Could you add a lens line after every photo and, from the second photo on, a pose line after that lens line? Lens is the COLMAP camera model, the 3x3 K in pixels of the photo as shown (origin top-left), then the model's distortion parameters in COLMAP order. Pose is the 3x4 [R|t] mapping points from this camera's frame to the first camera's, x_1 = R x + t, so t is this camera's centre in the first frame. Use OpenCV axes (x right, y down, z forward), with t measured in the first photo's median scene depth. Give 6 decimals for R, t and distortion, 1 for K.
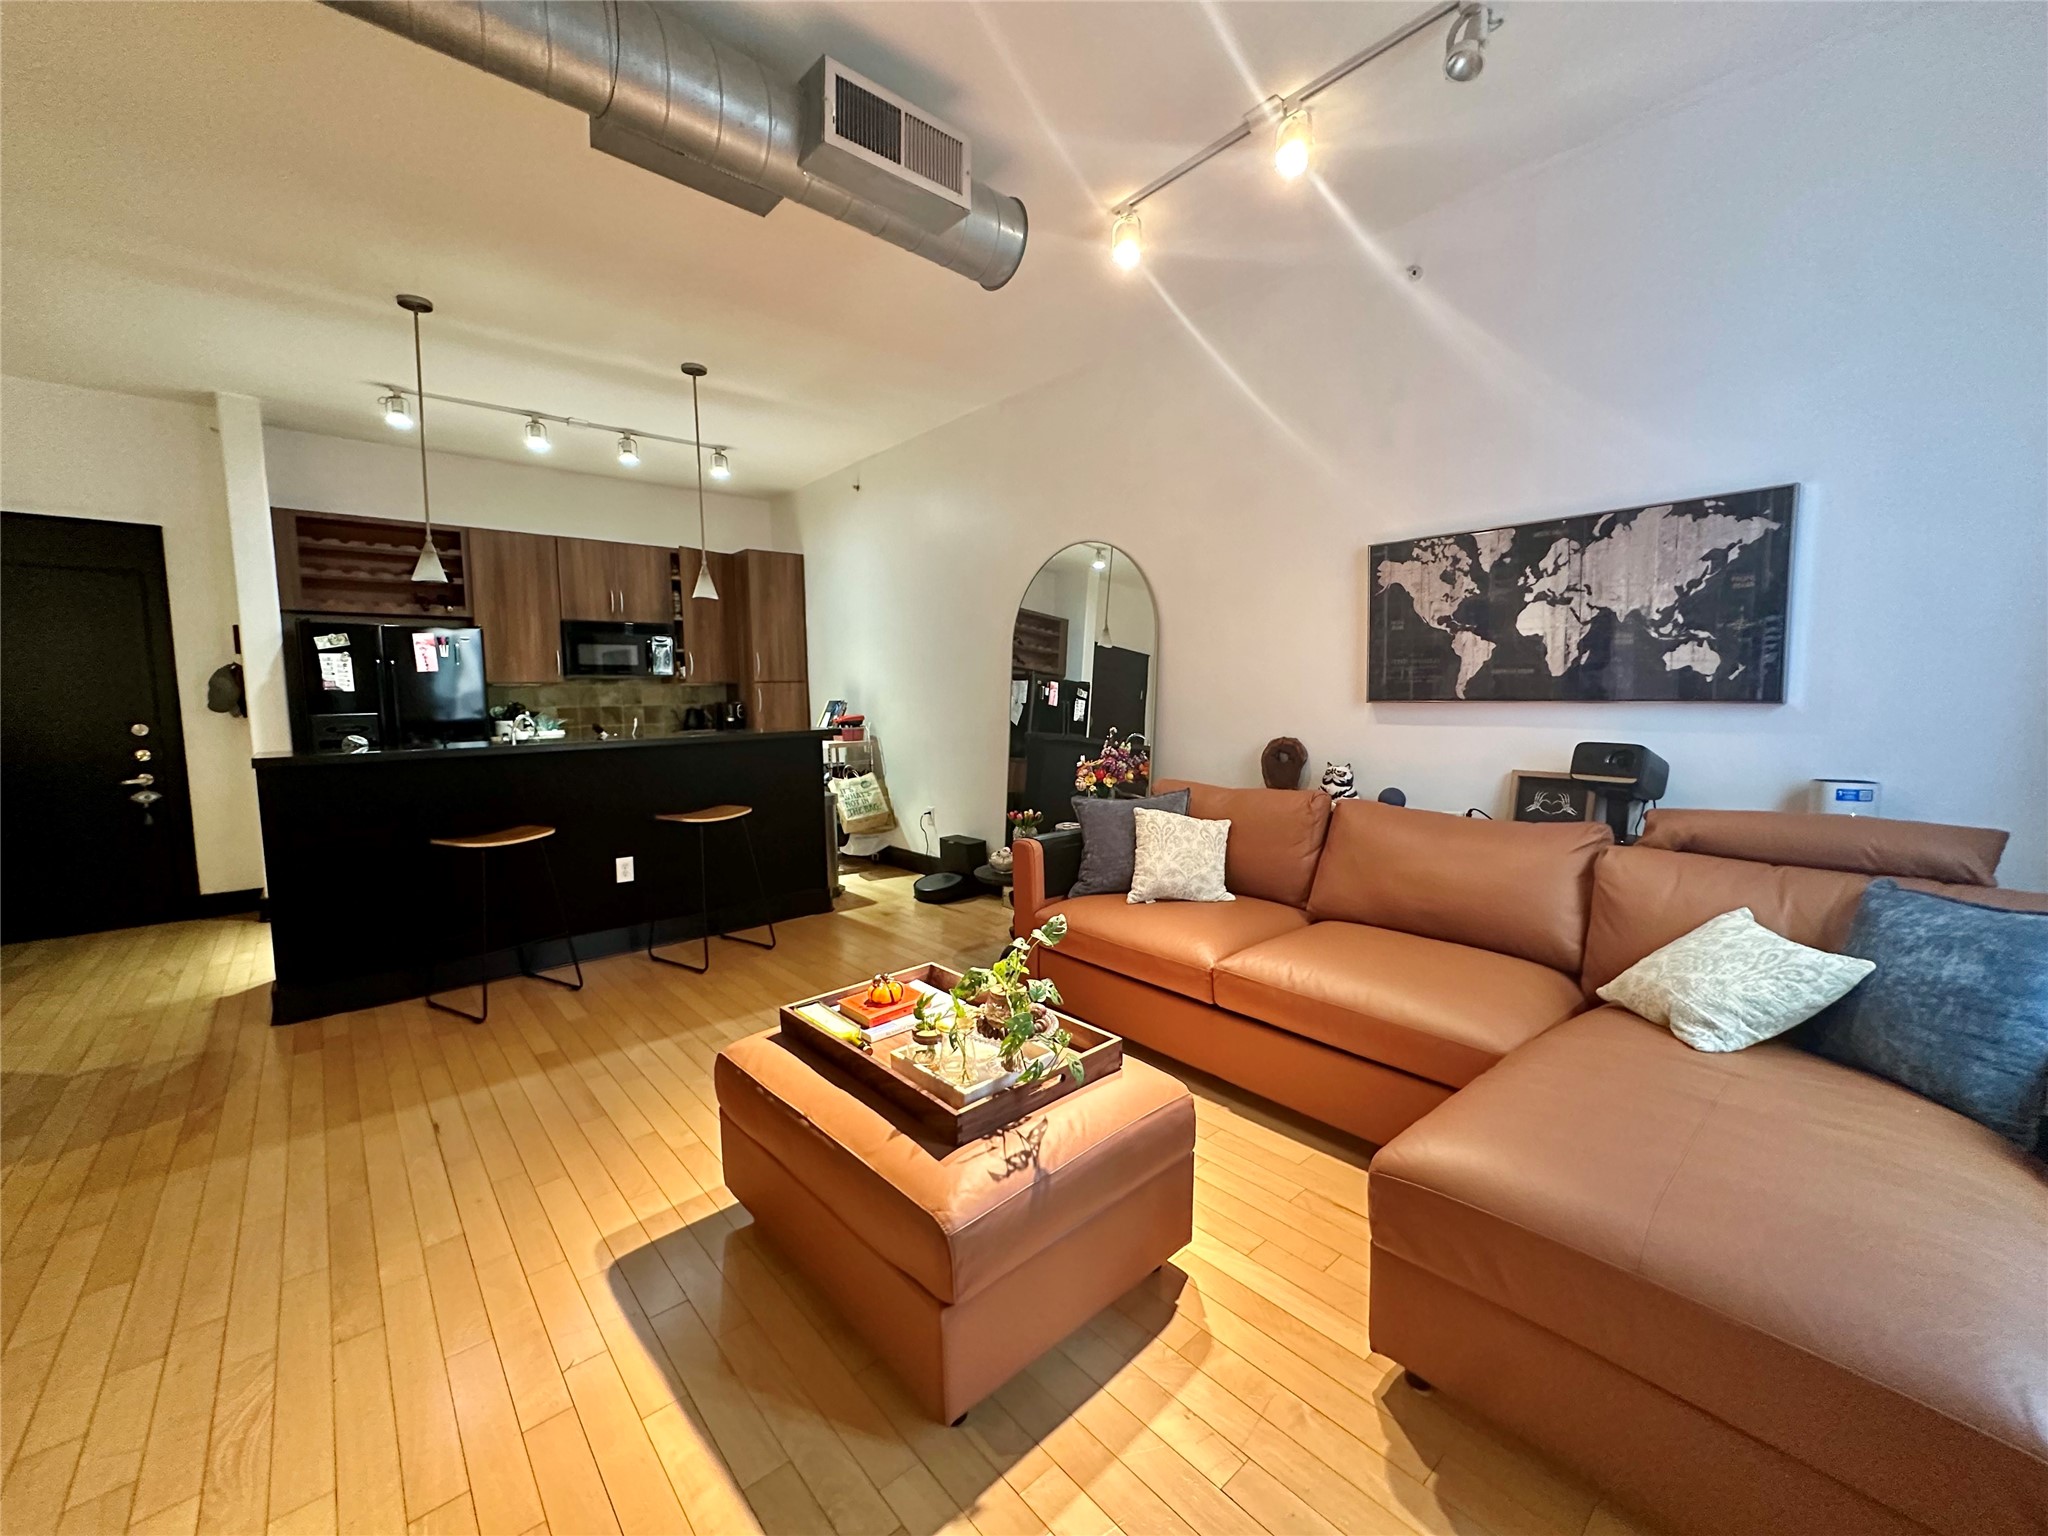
lens RADIAL K [[812.3, 0, 1027.4], [0, 812.3, 762.2], [0, 0, 1]] dist [-0.002335, 0.000562]
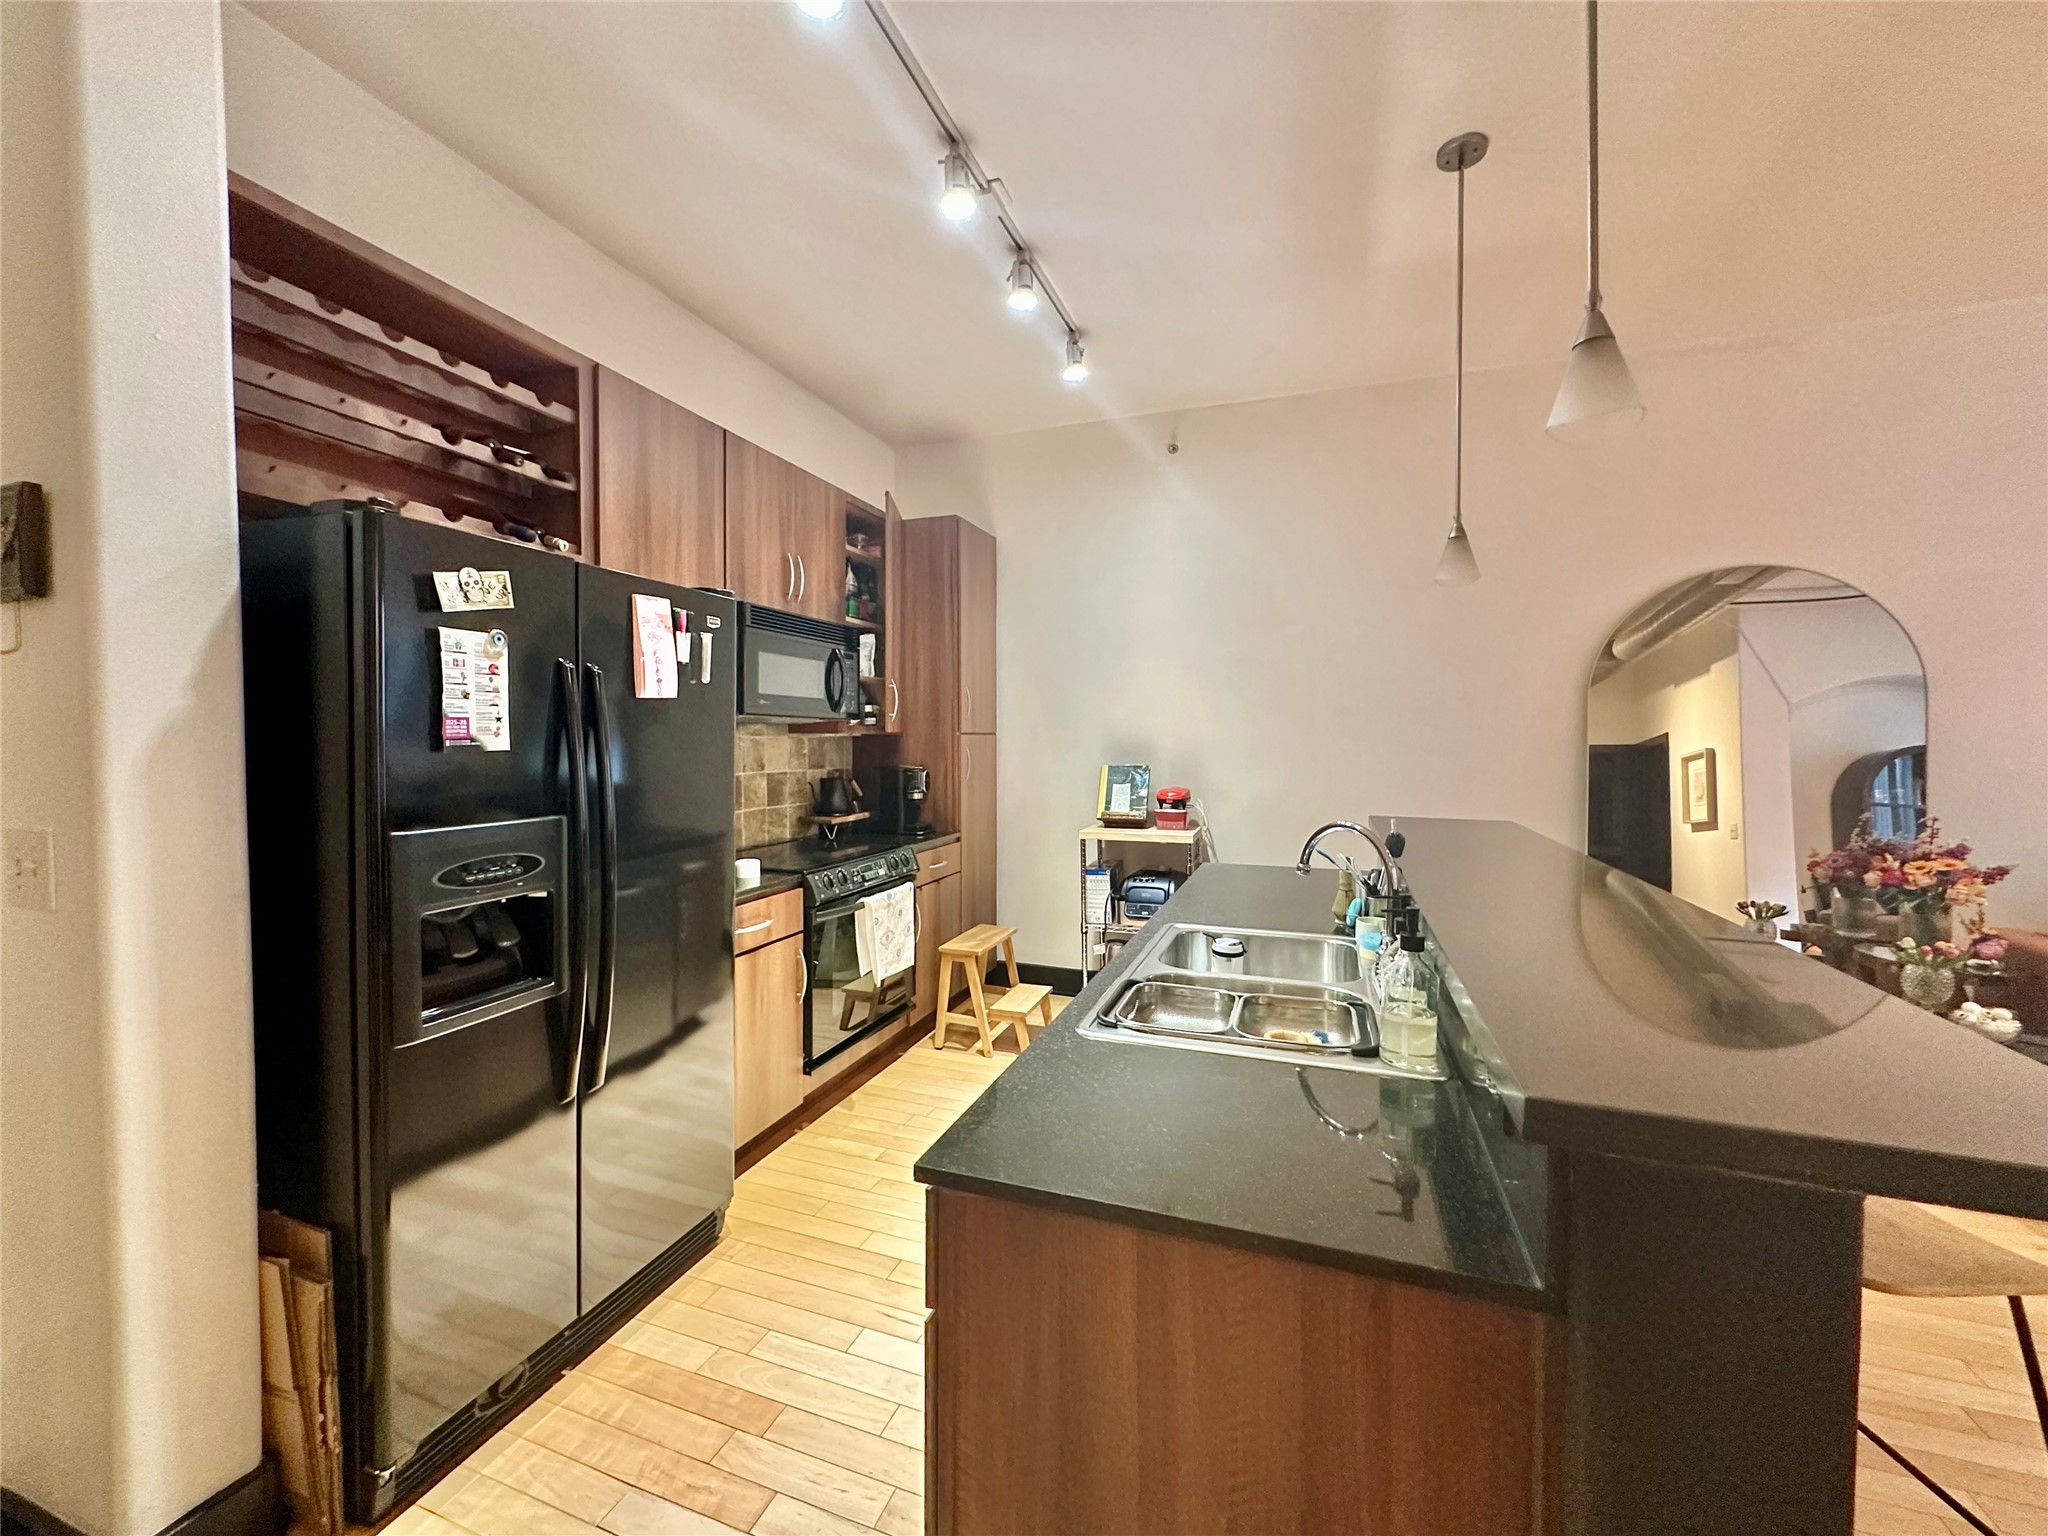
lens RADIAL K [[812.3, 0, 1035.7], [0, 812.3, 752.0], [0, 0, 1]] dist [-0.002335, 0.000562]
pose [[0.878409, 0.004504, 0.477888, -1.336338], [0.030947, 0.997321, -0.066283, -0.099351], [-0.476906, 0.073013, 0.875916, 1.031847]]
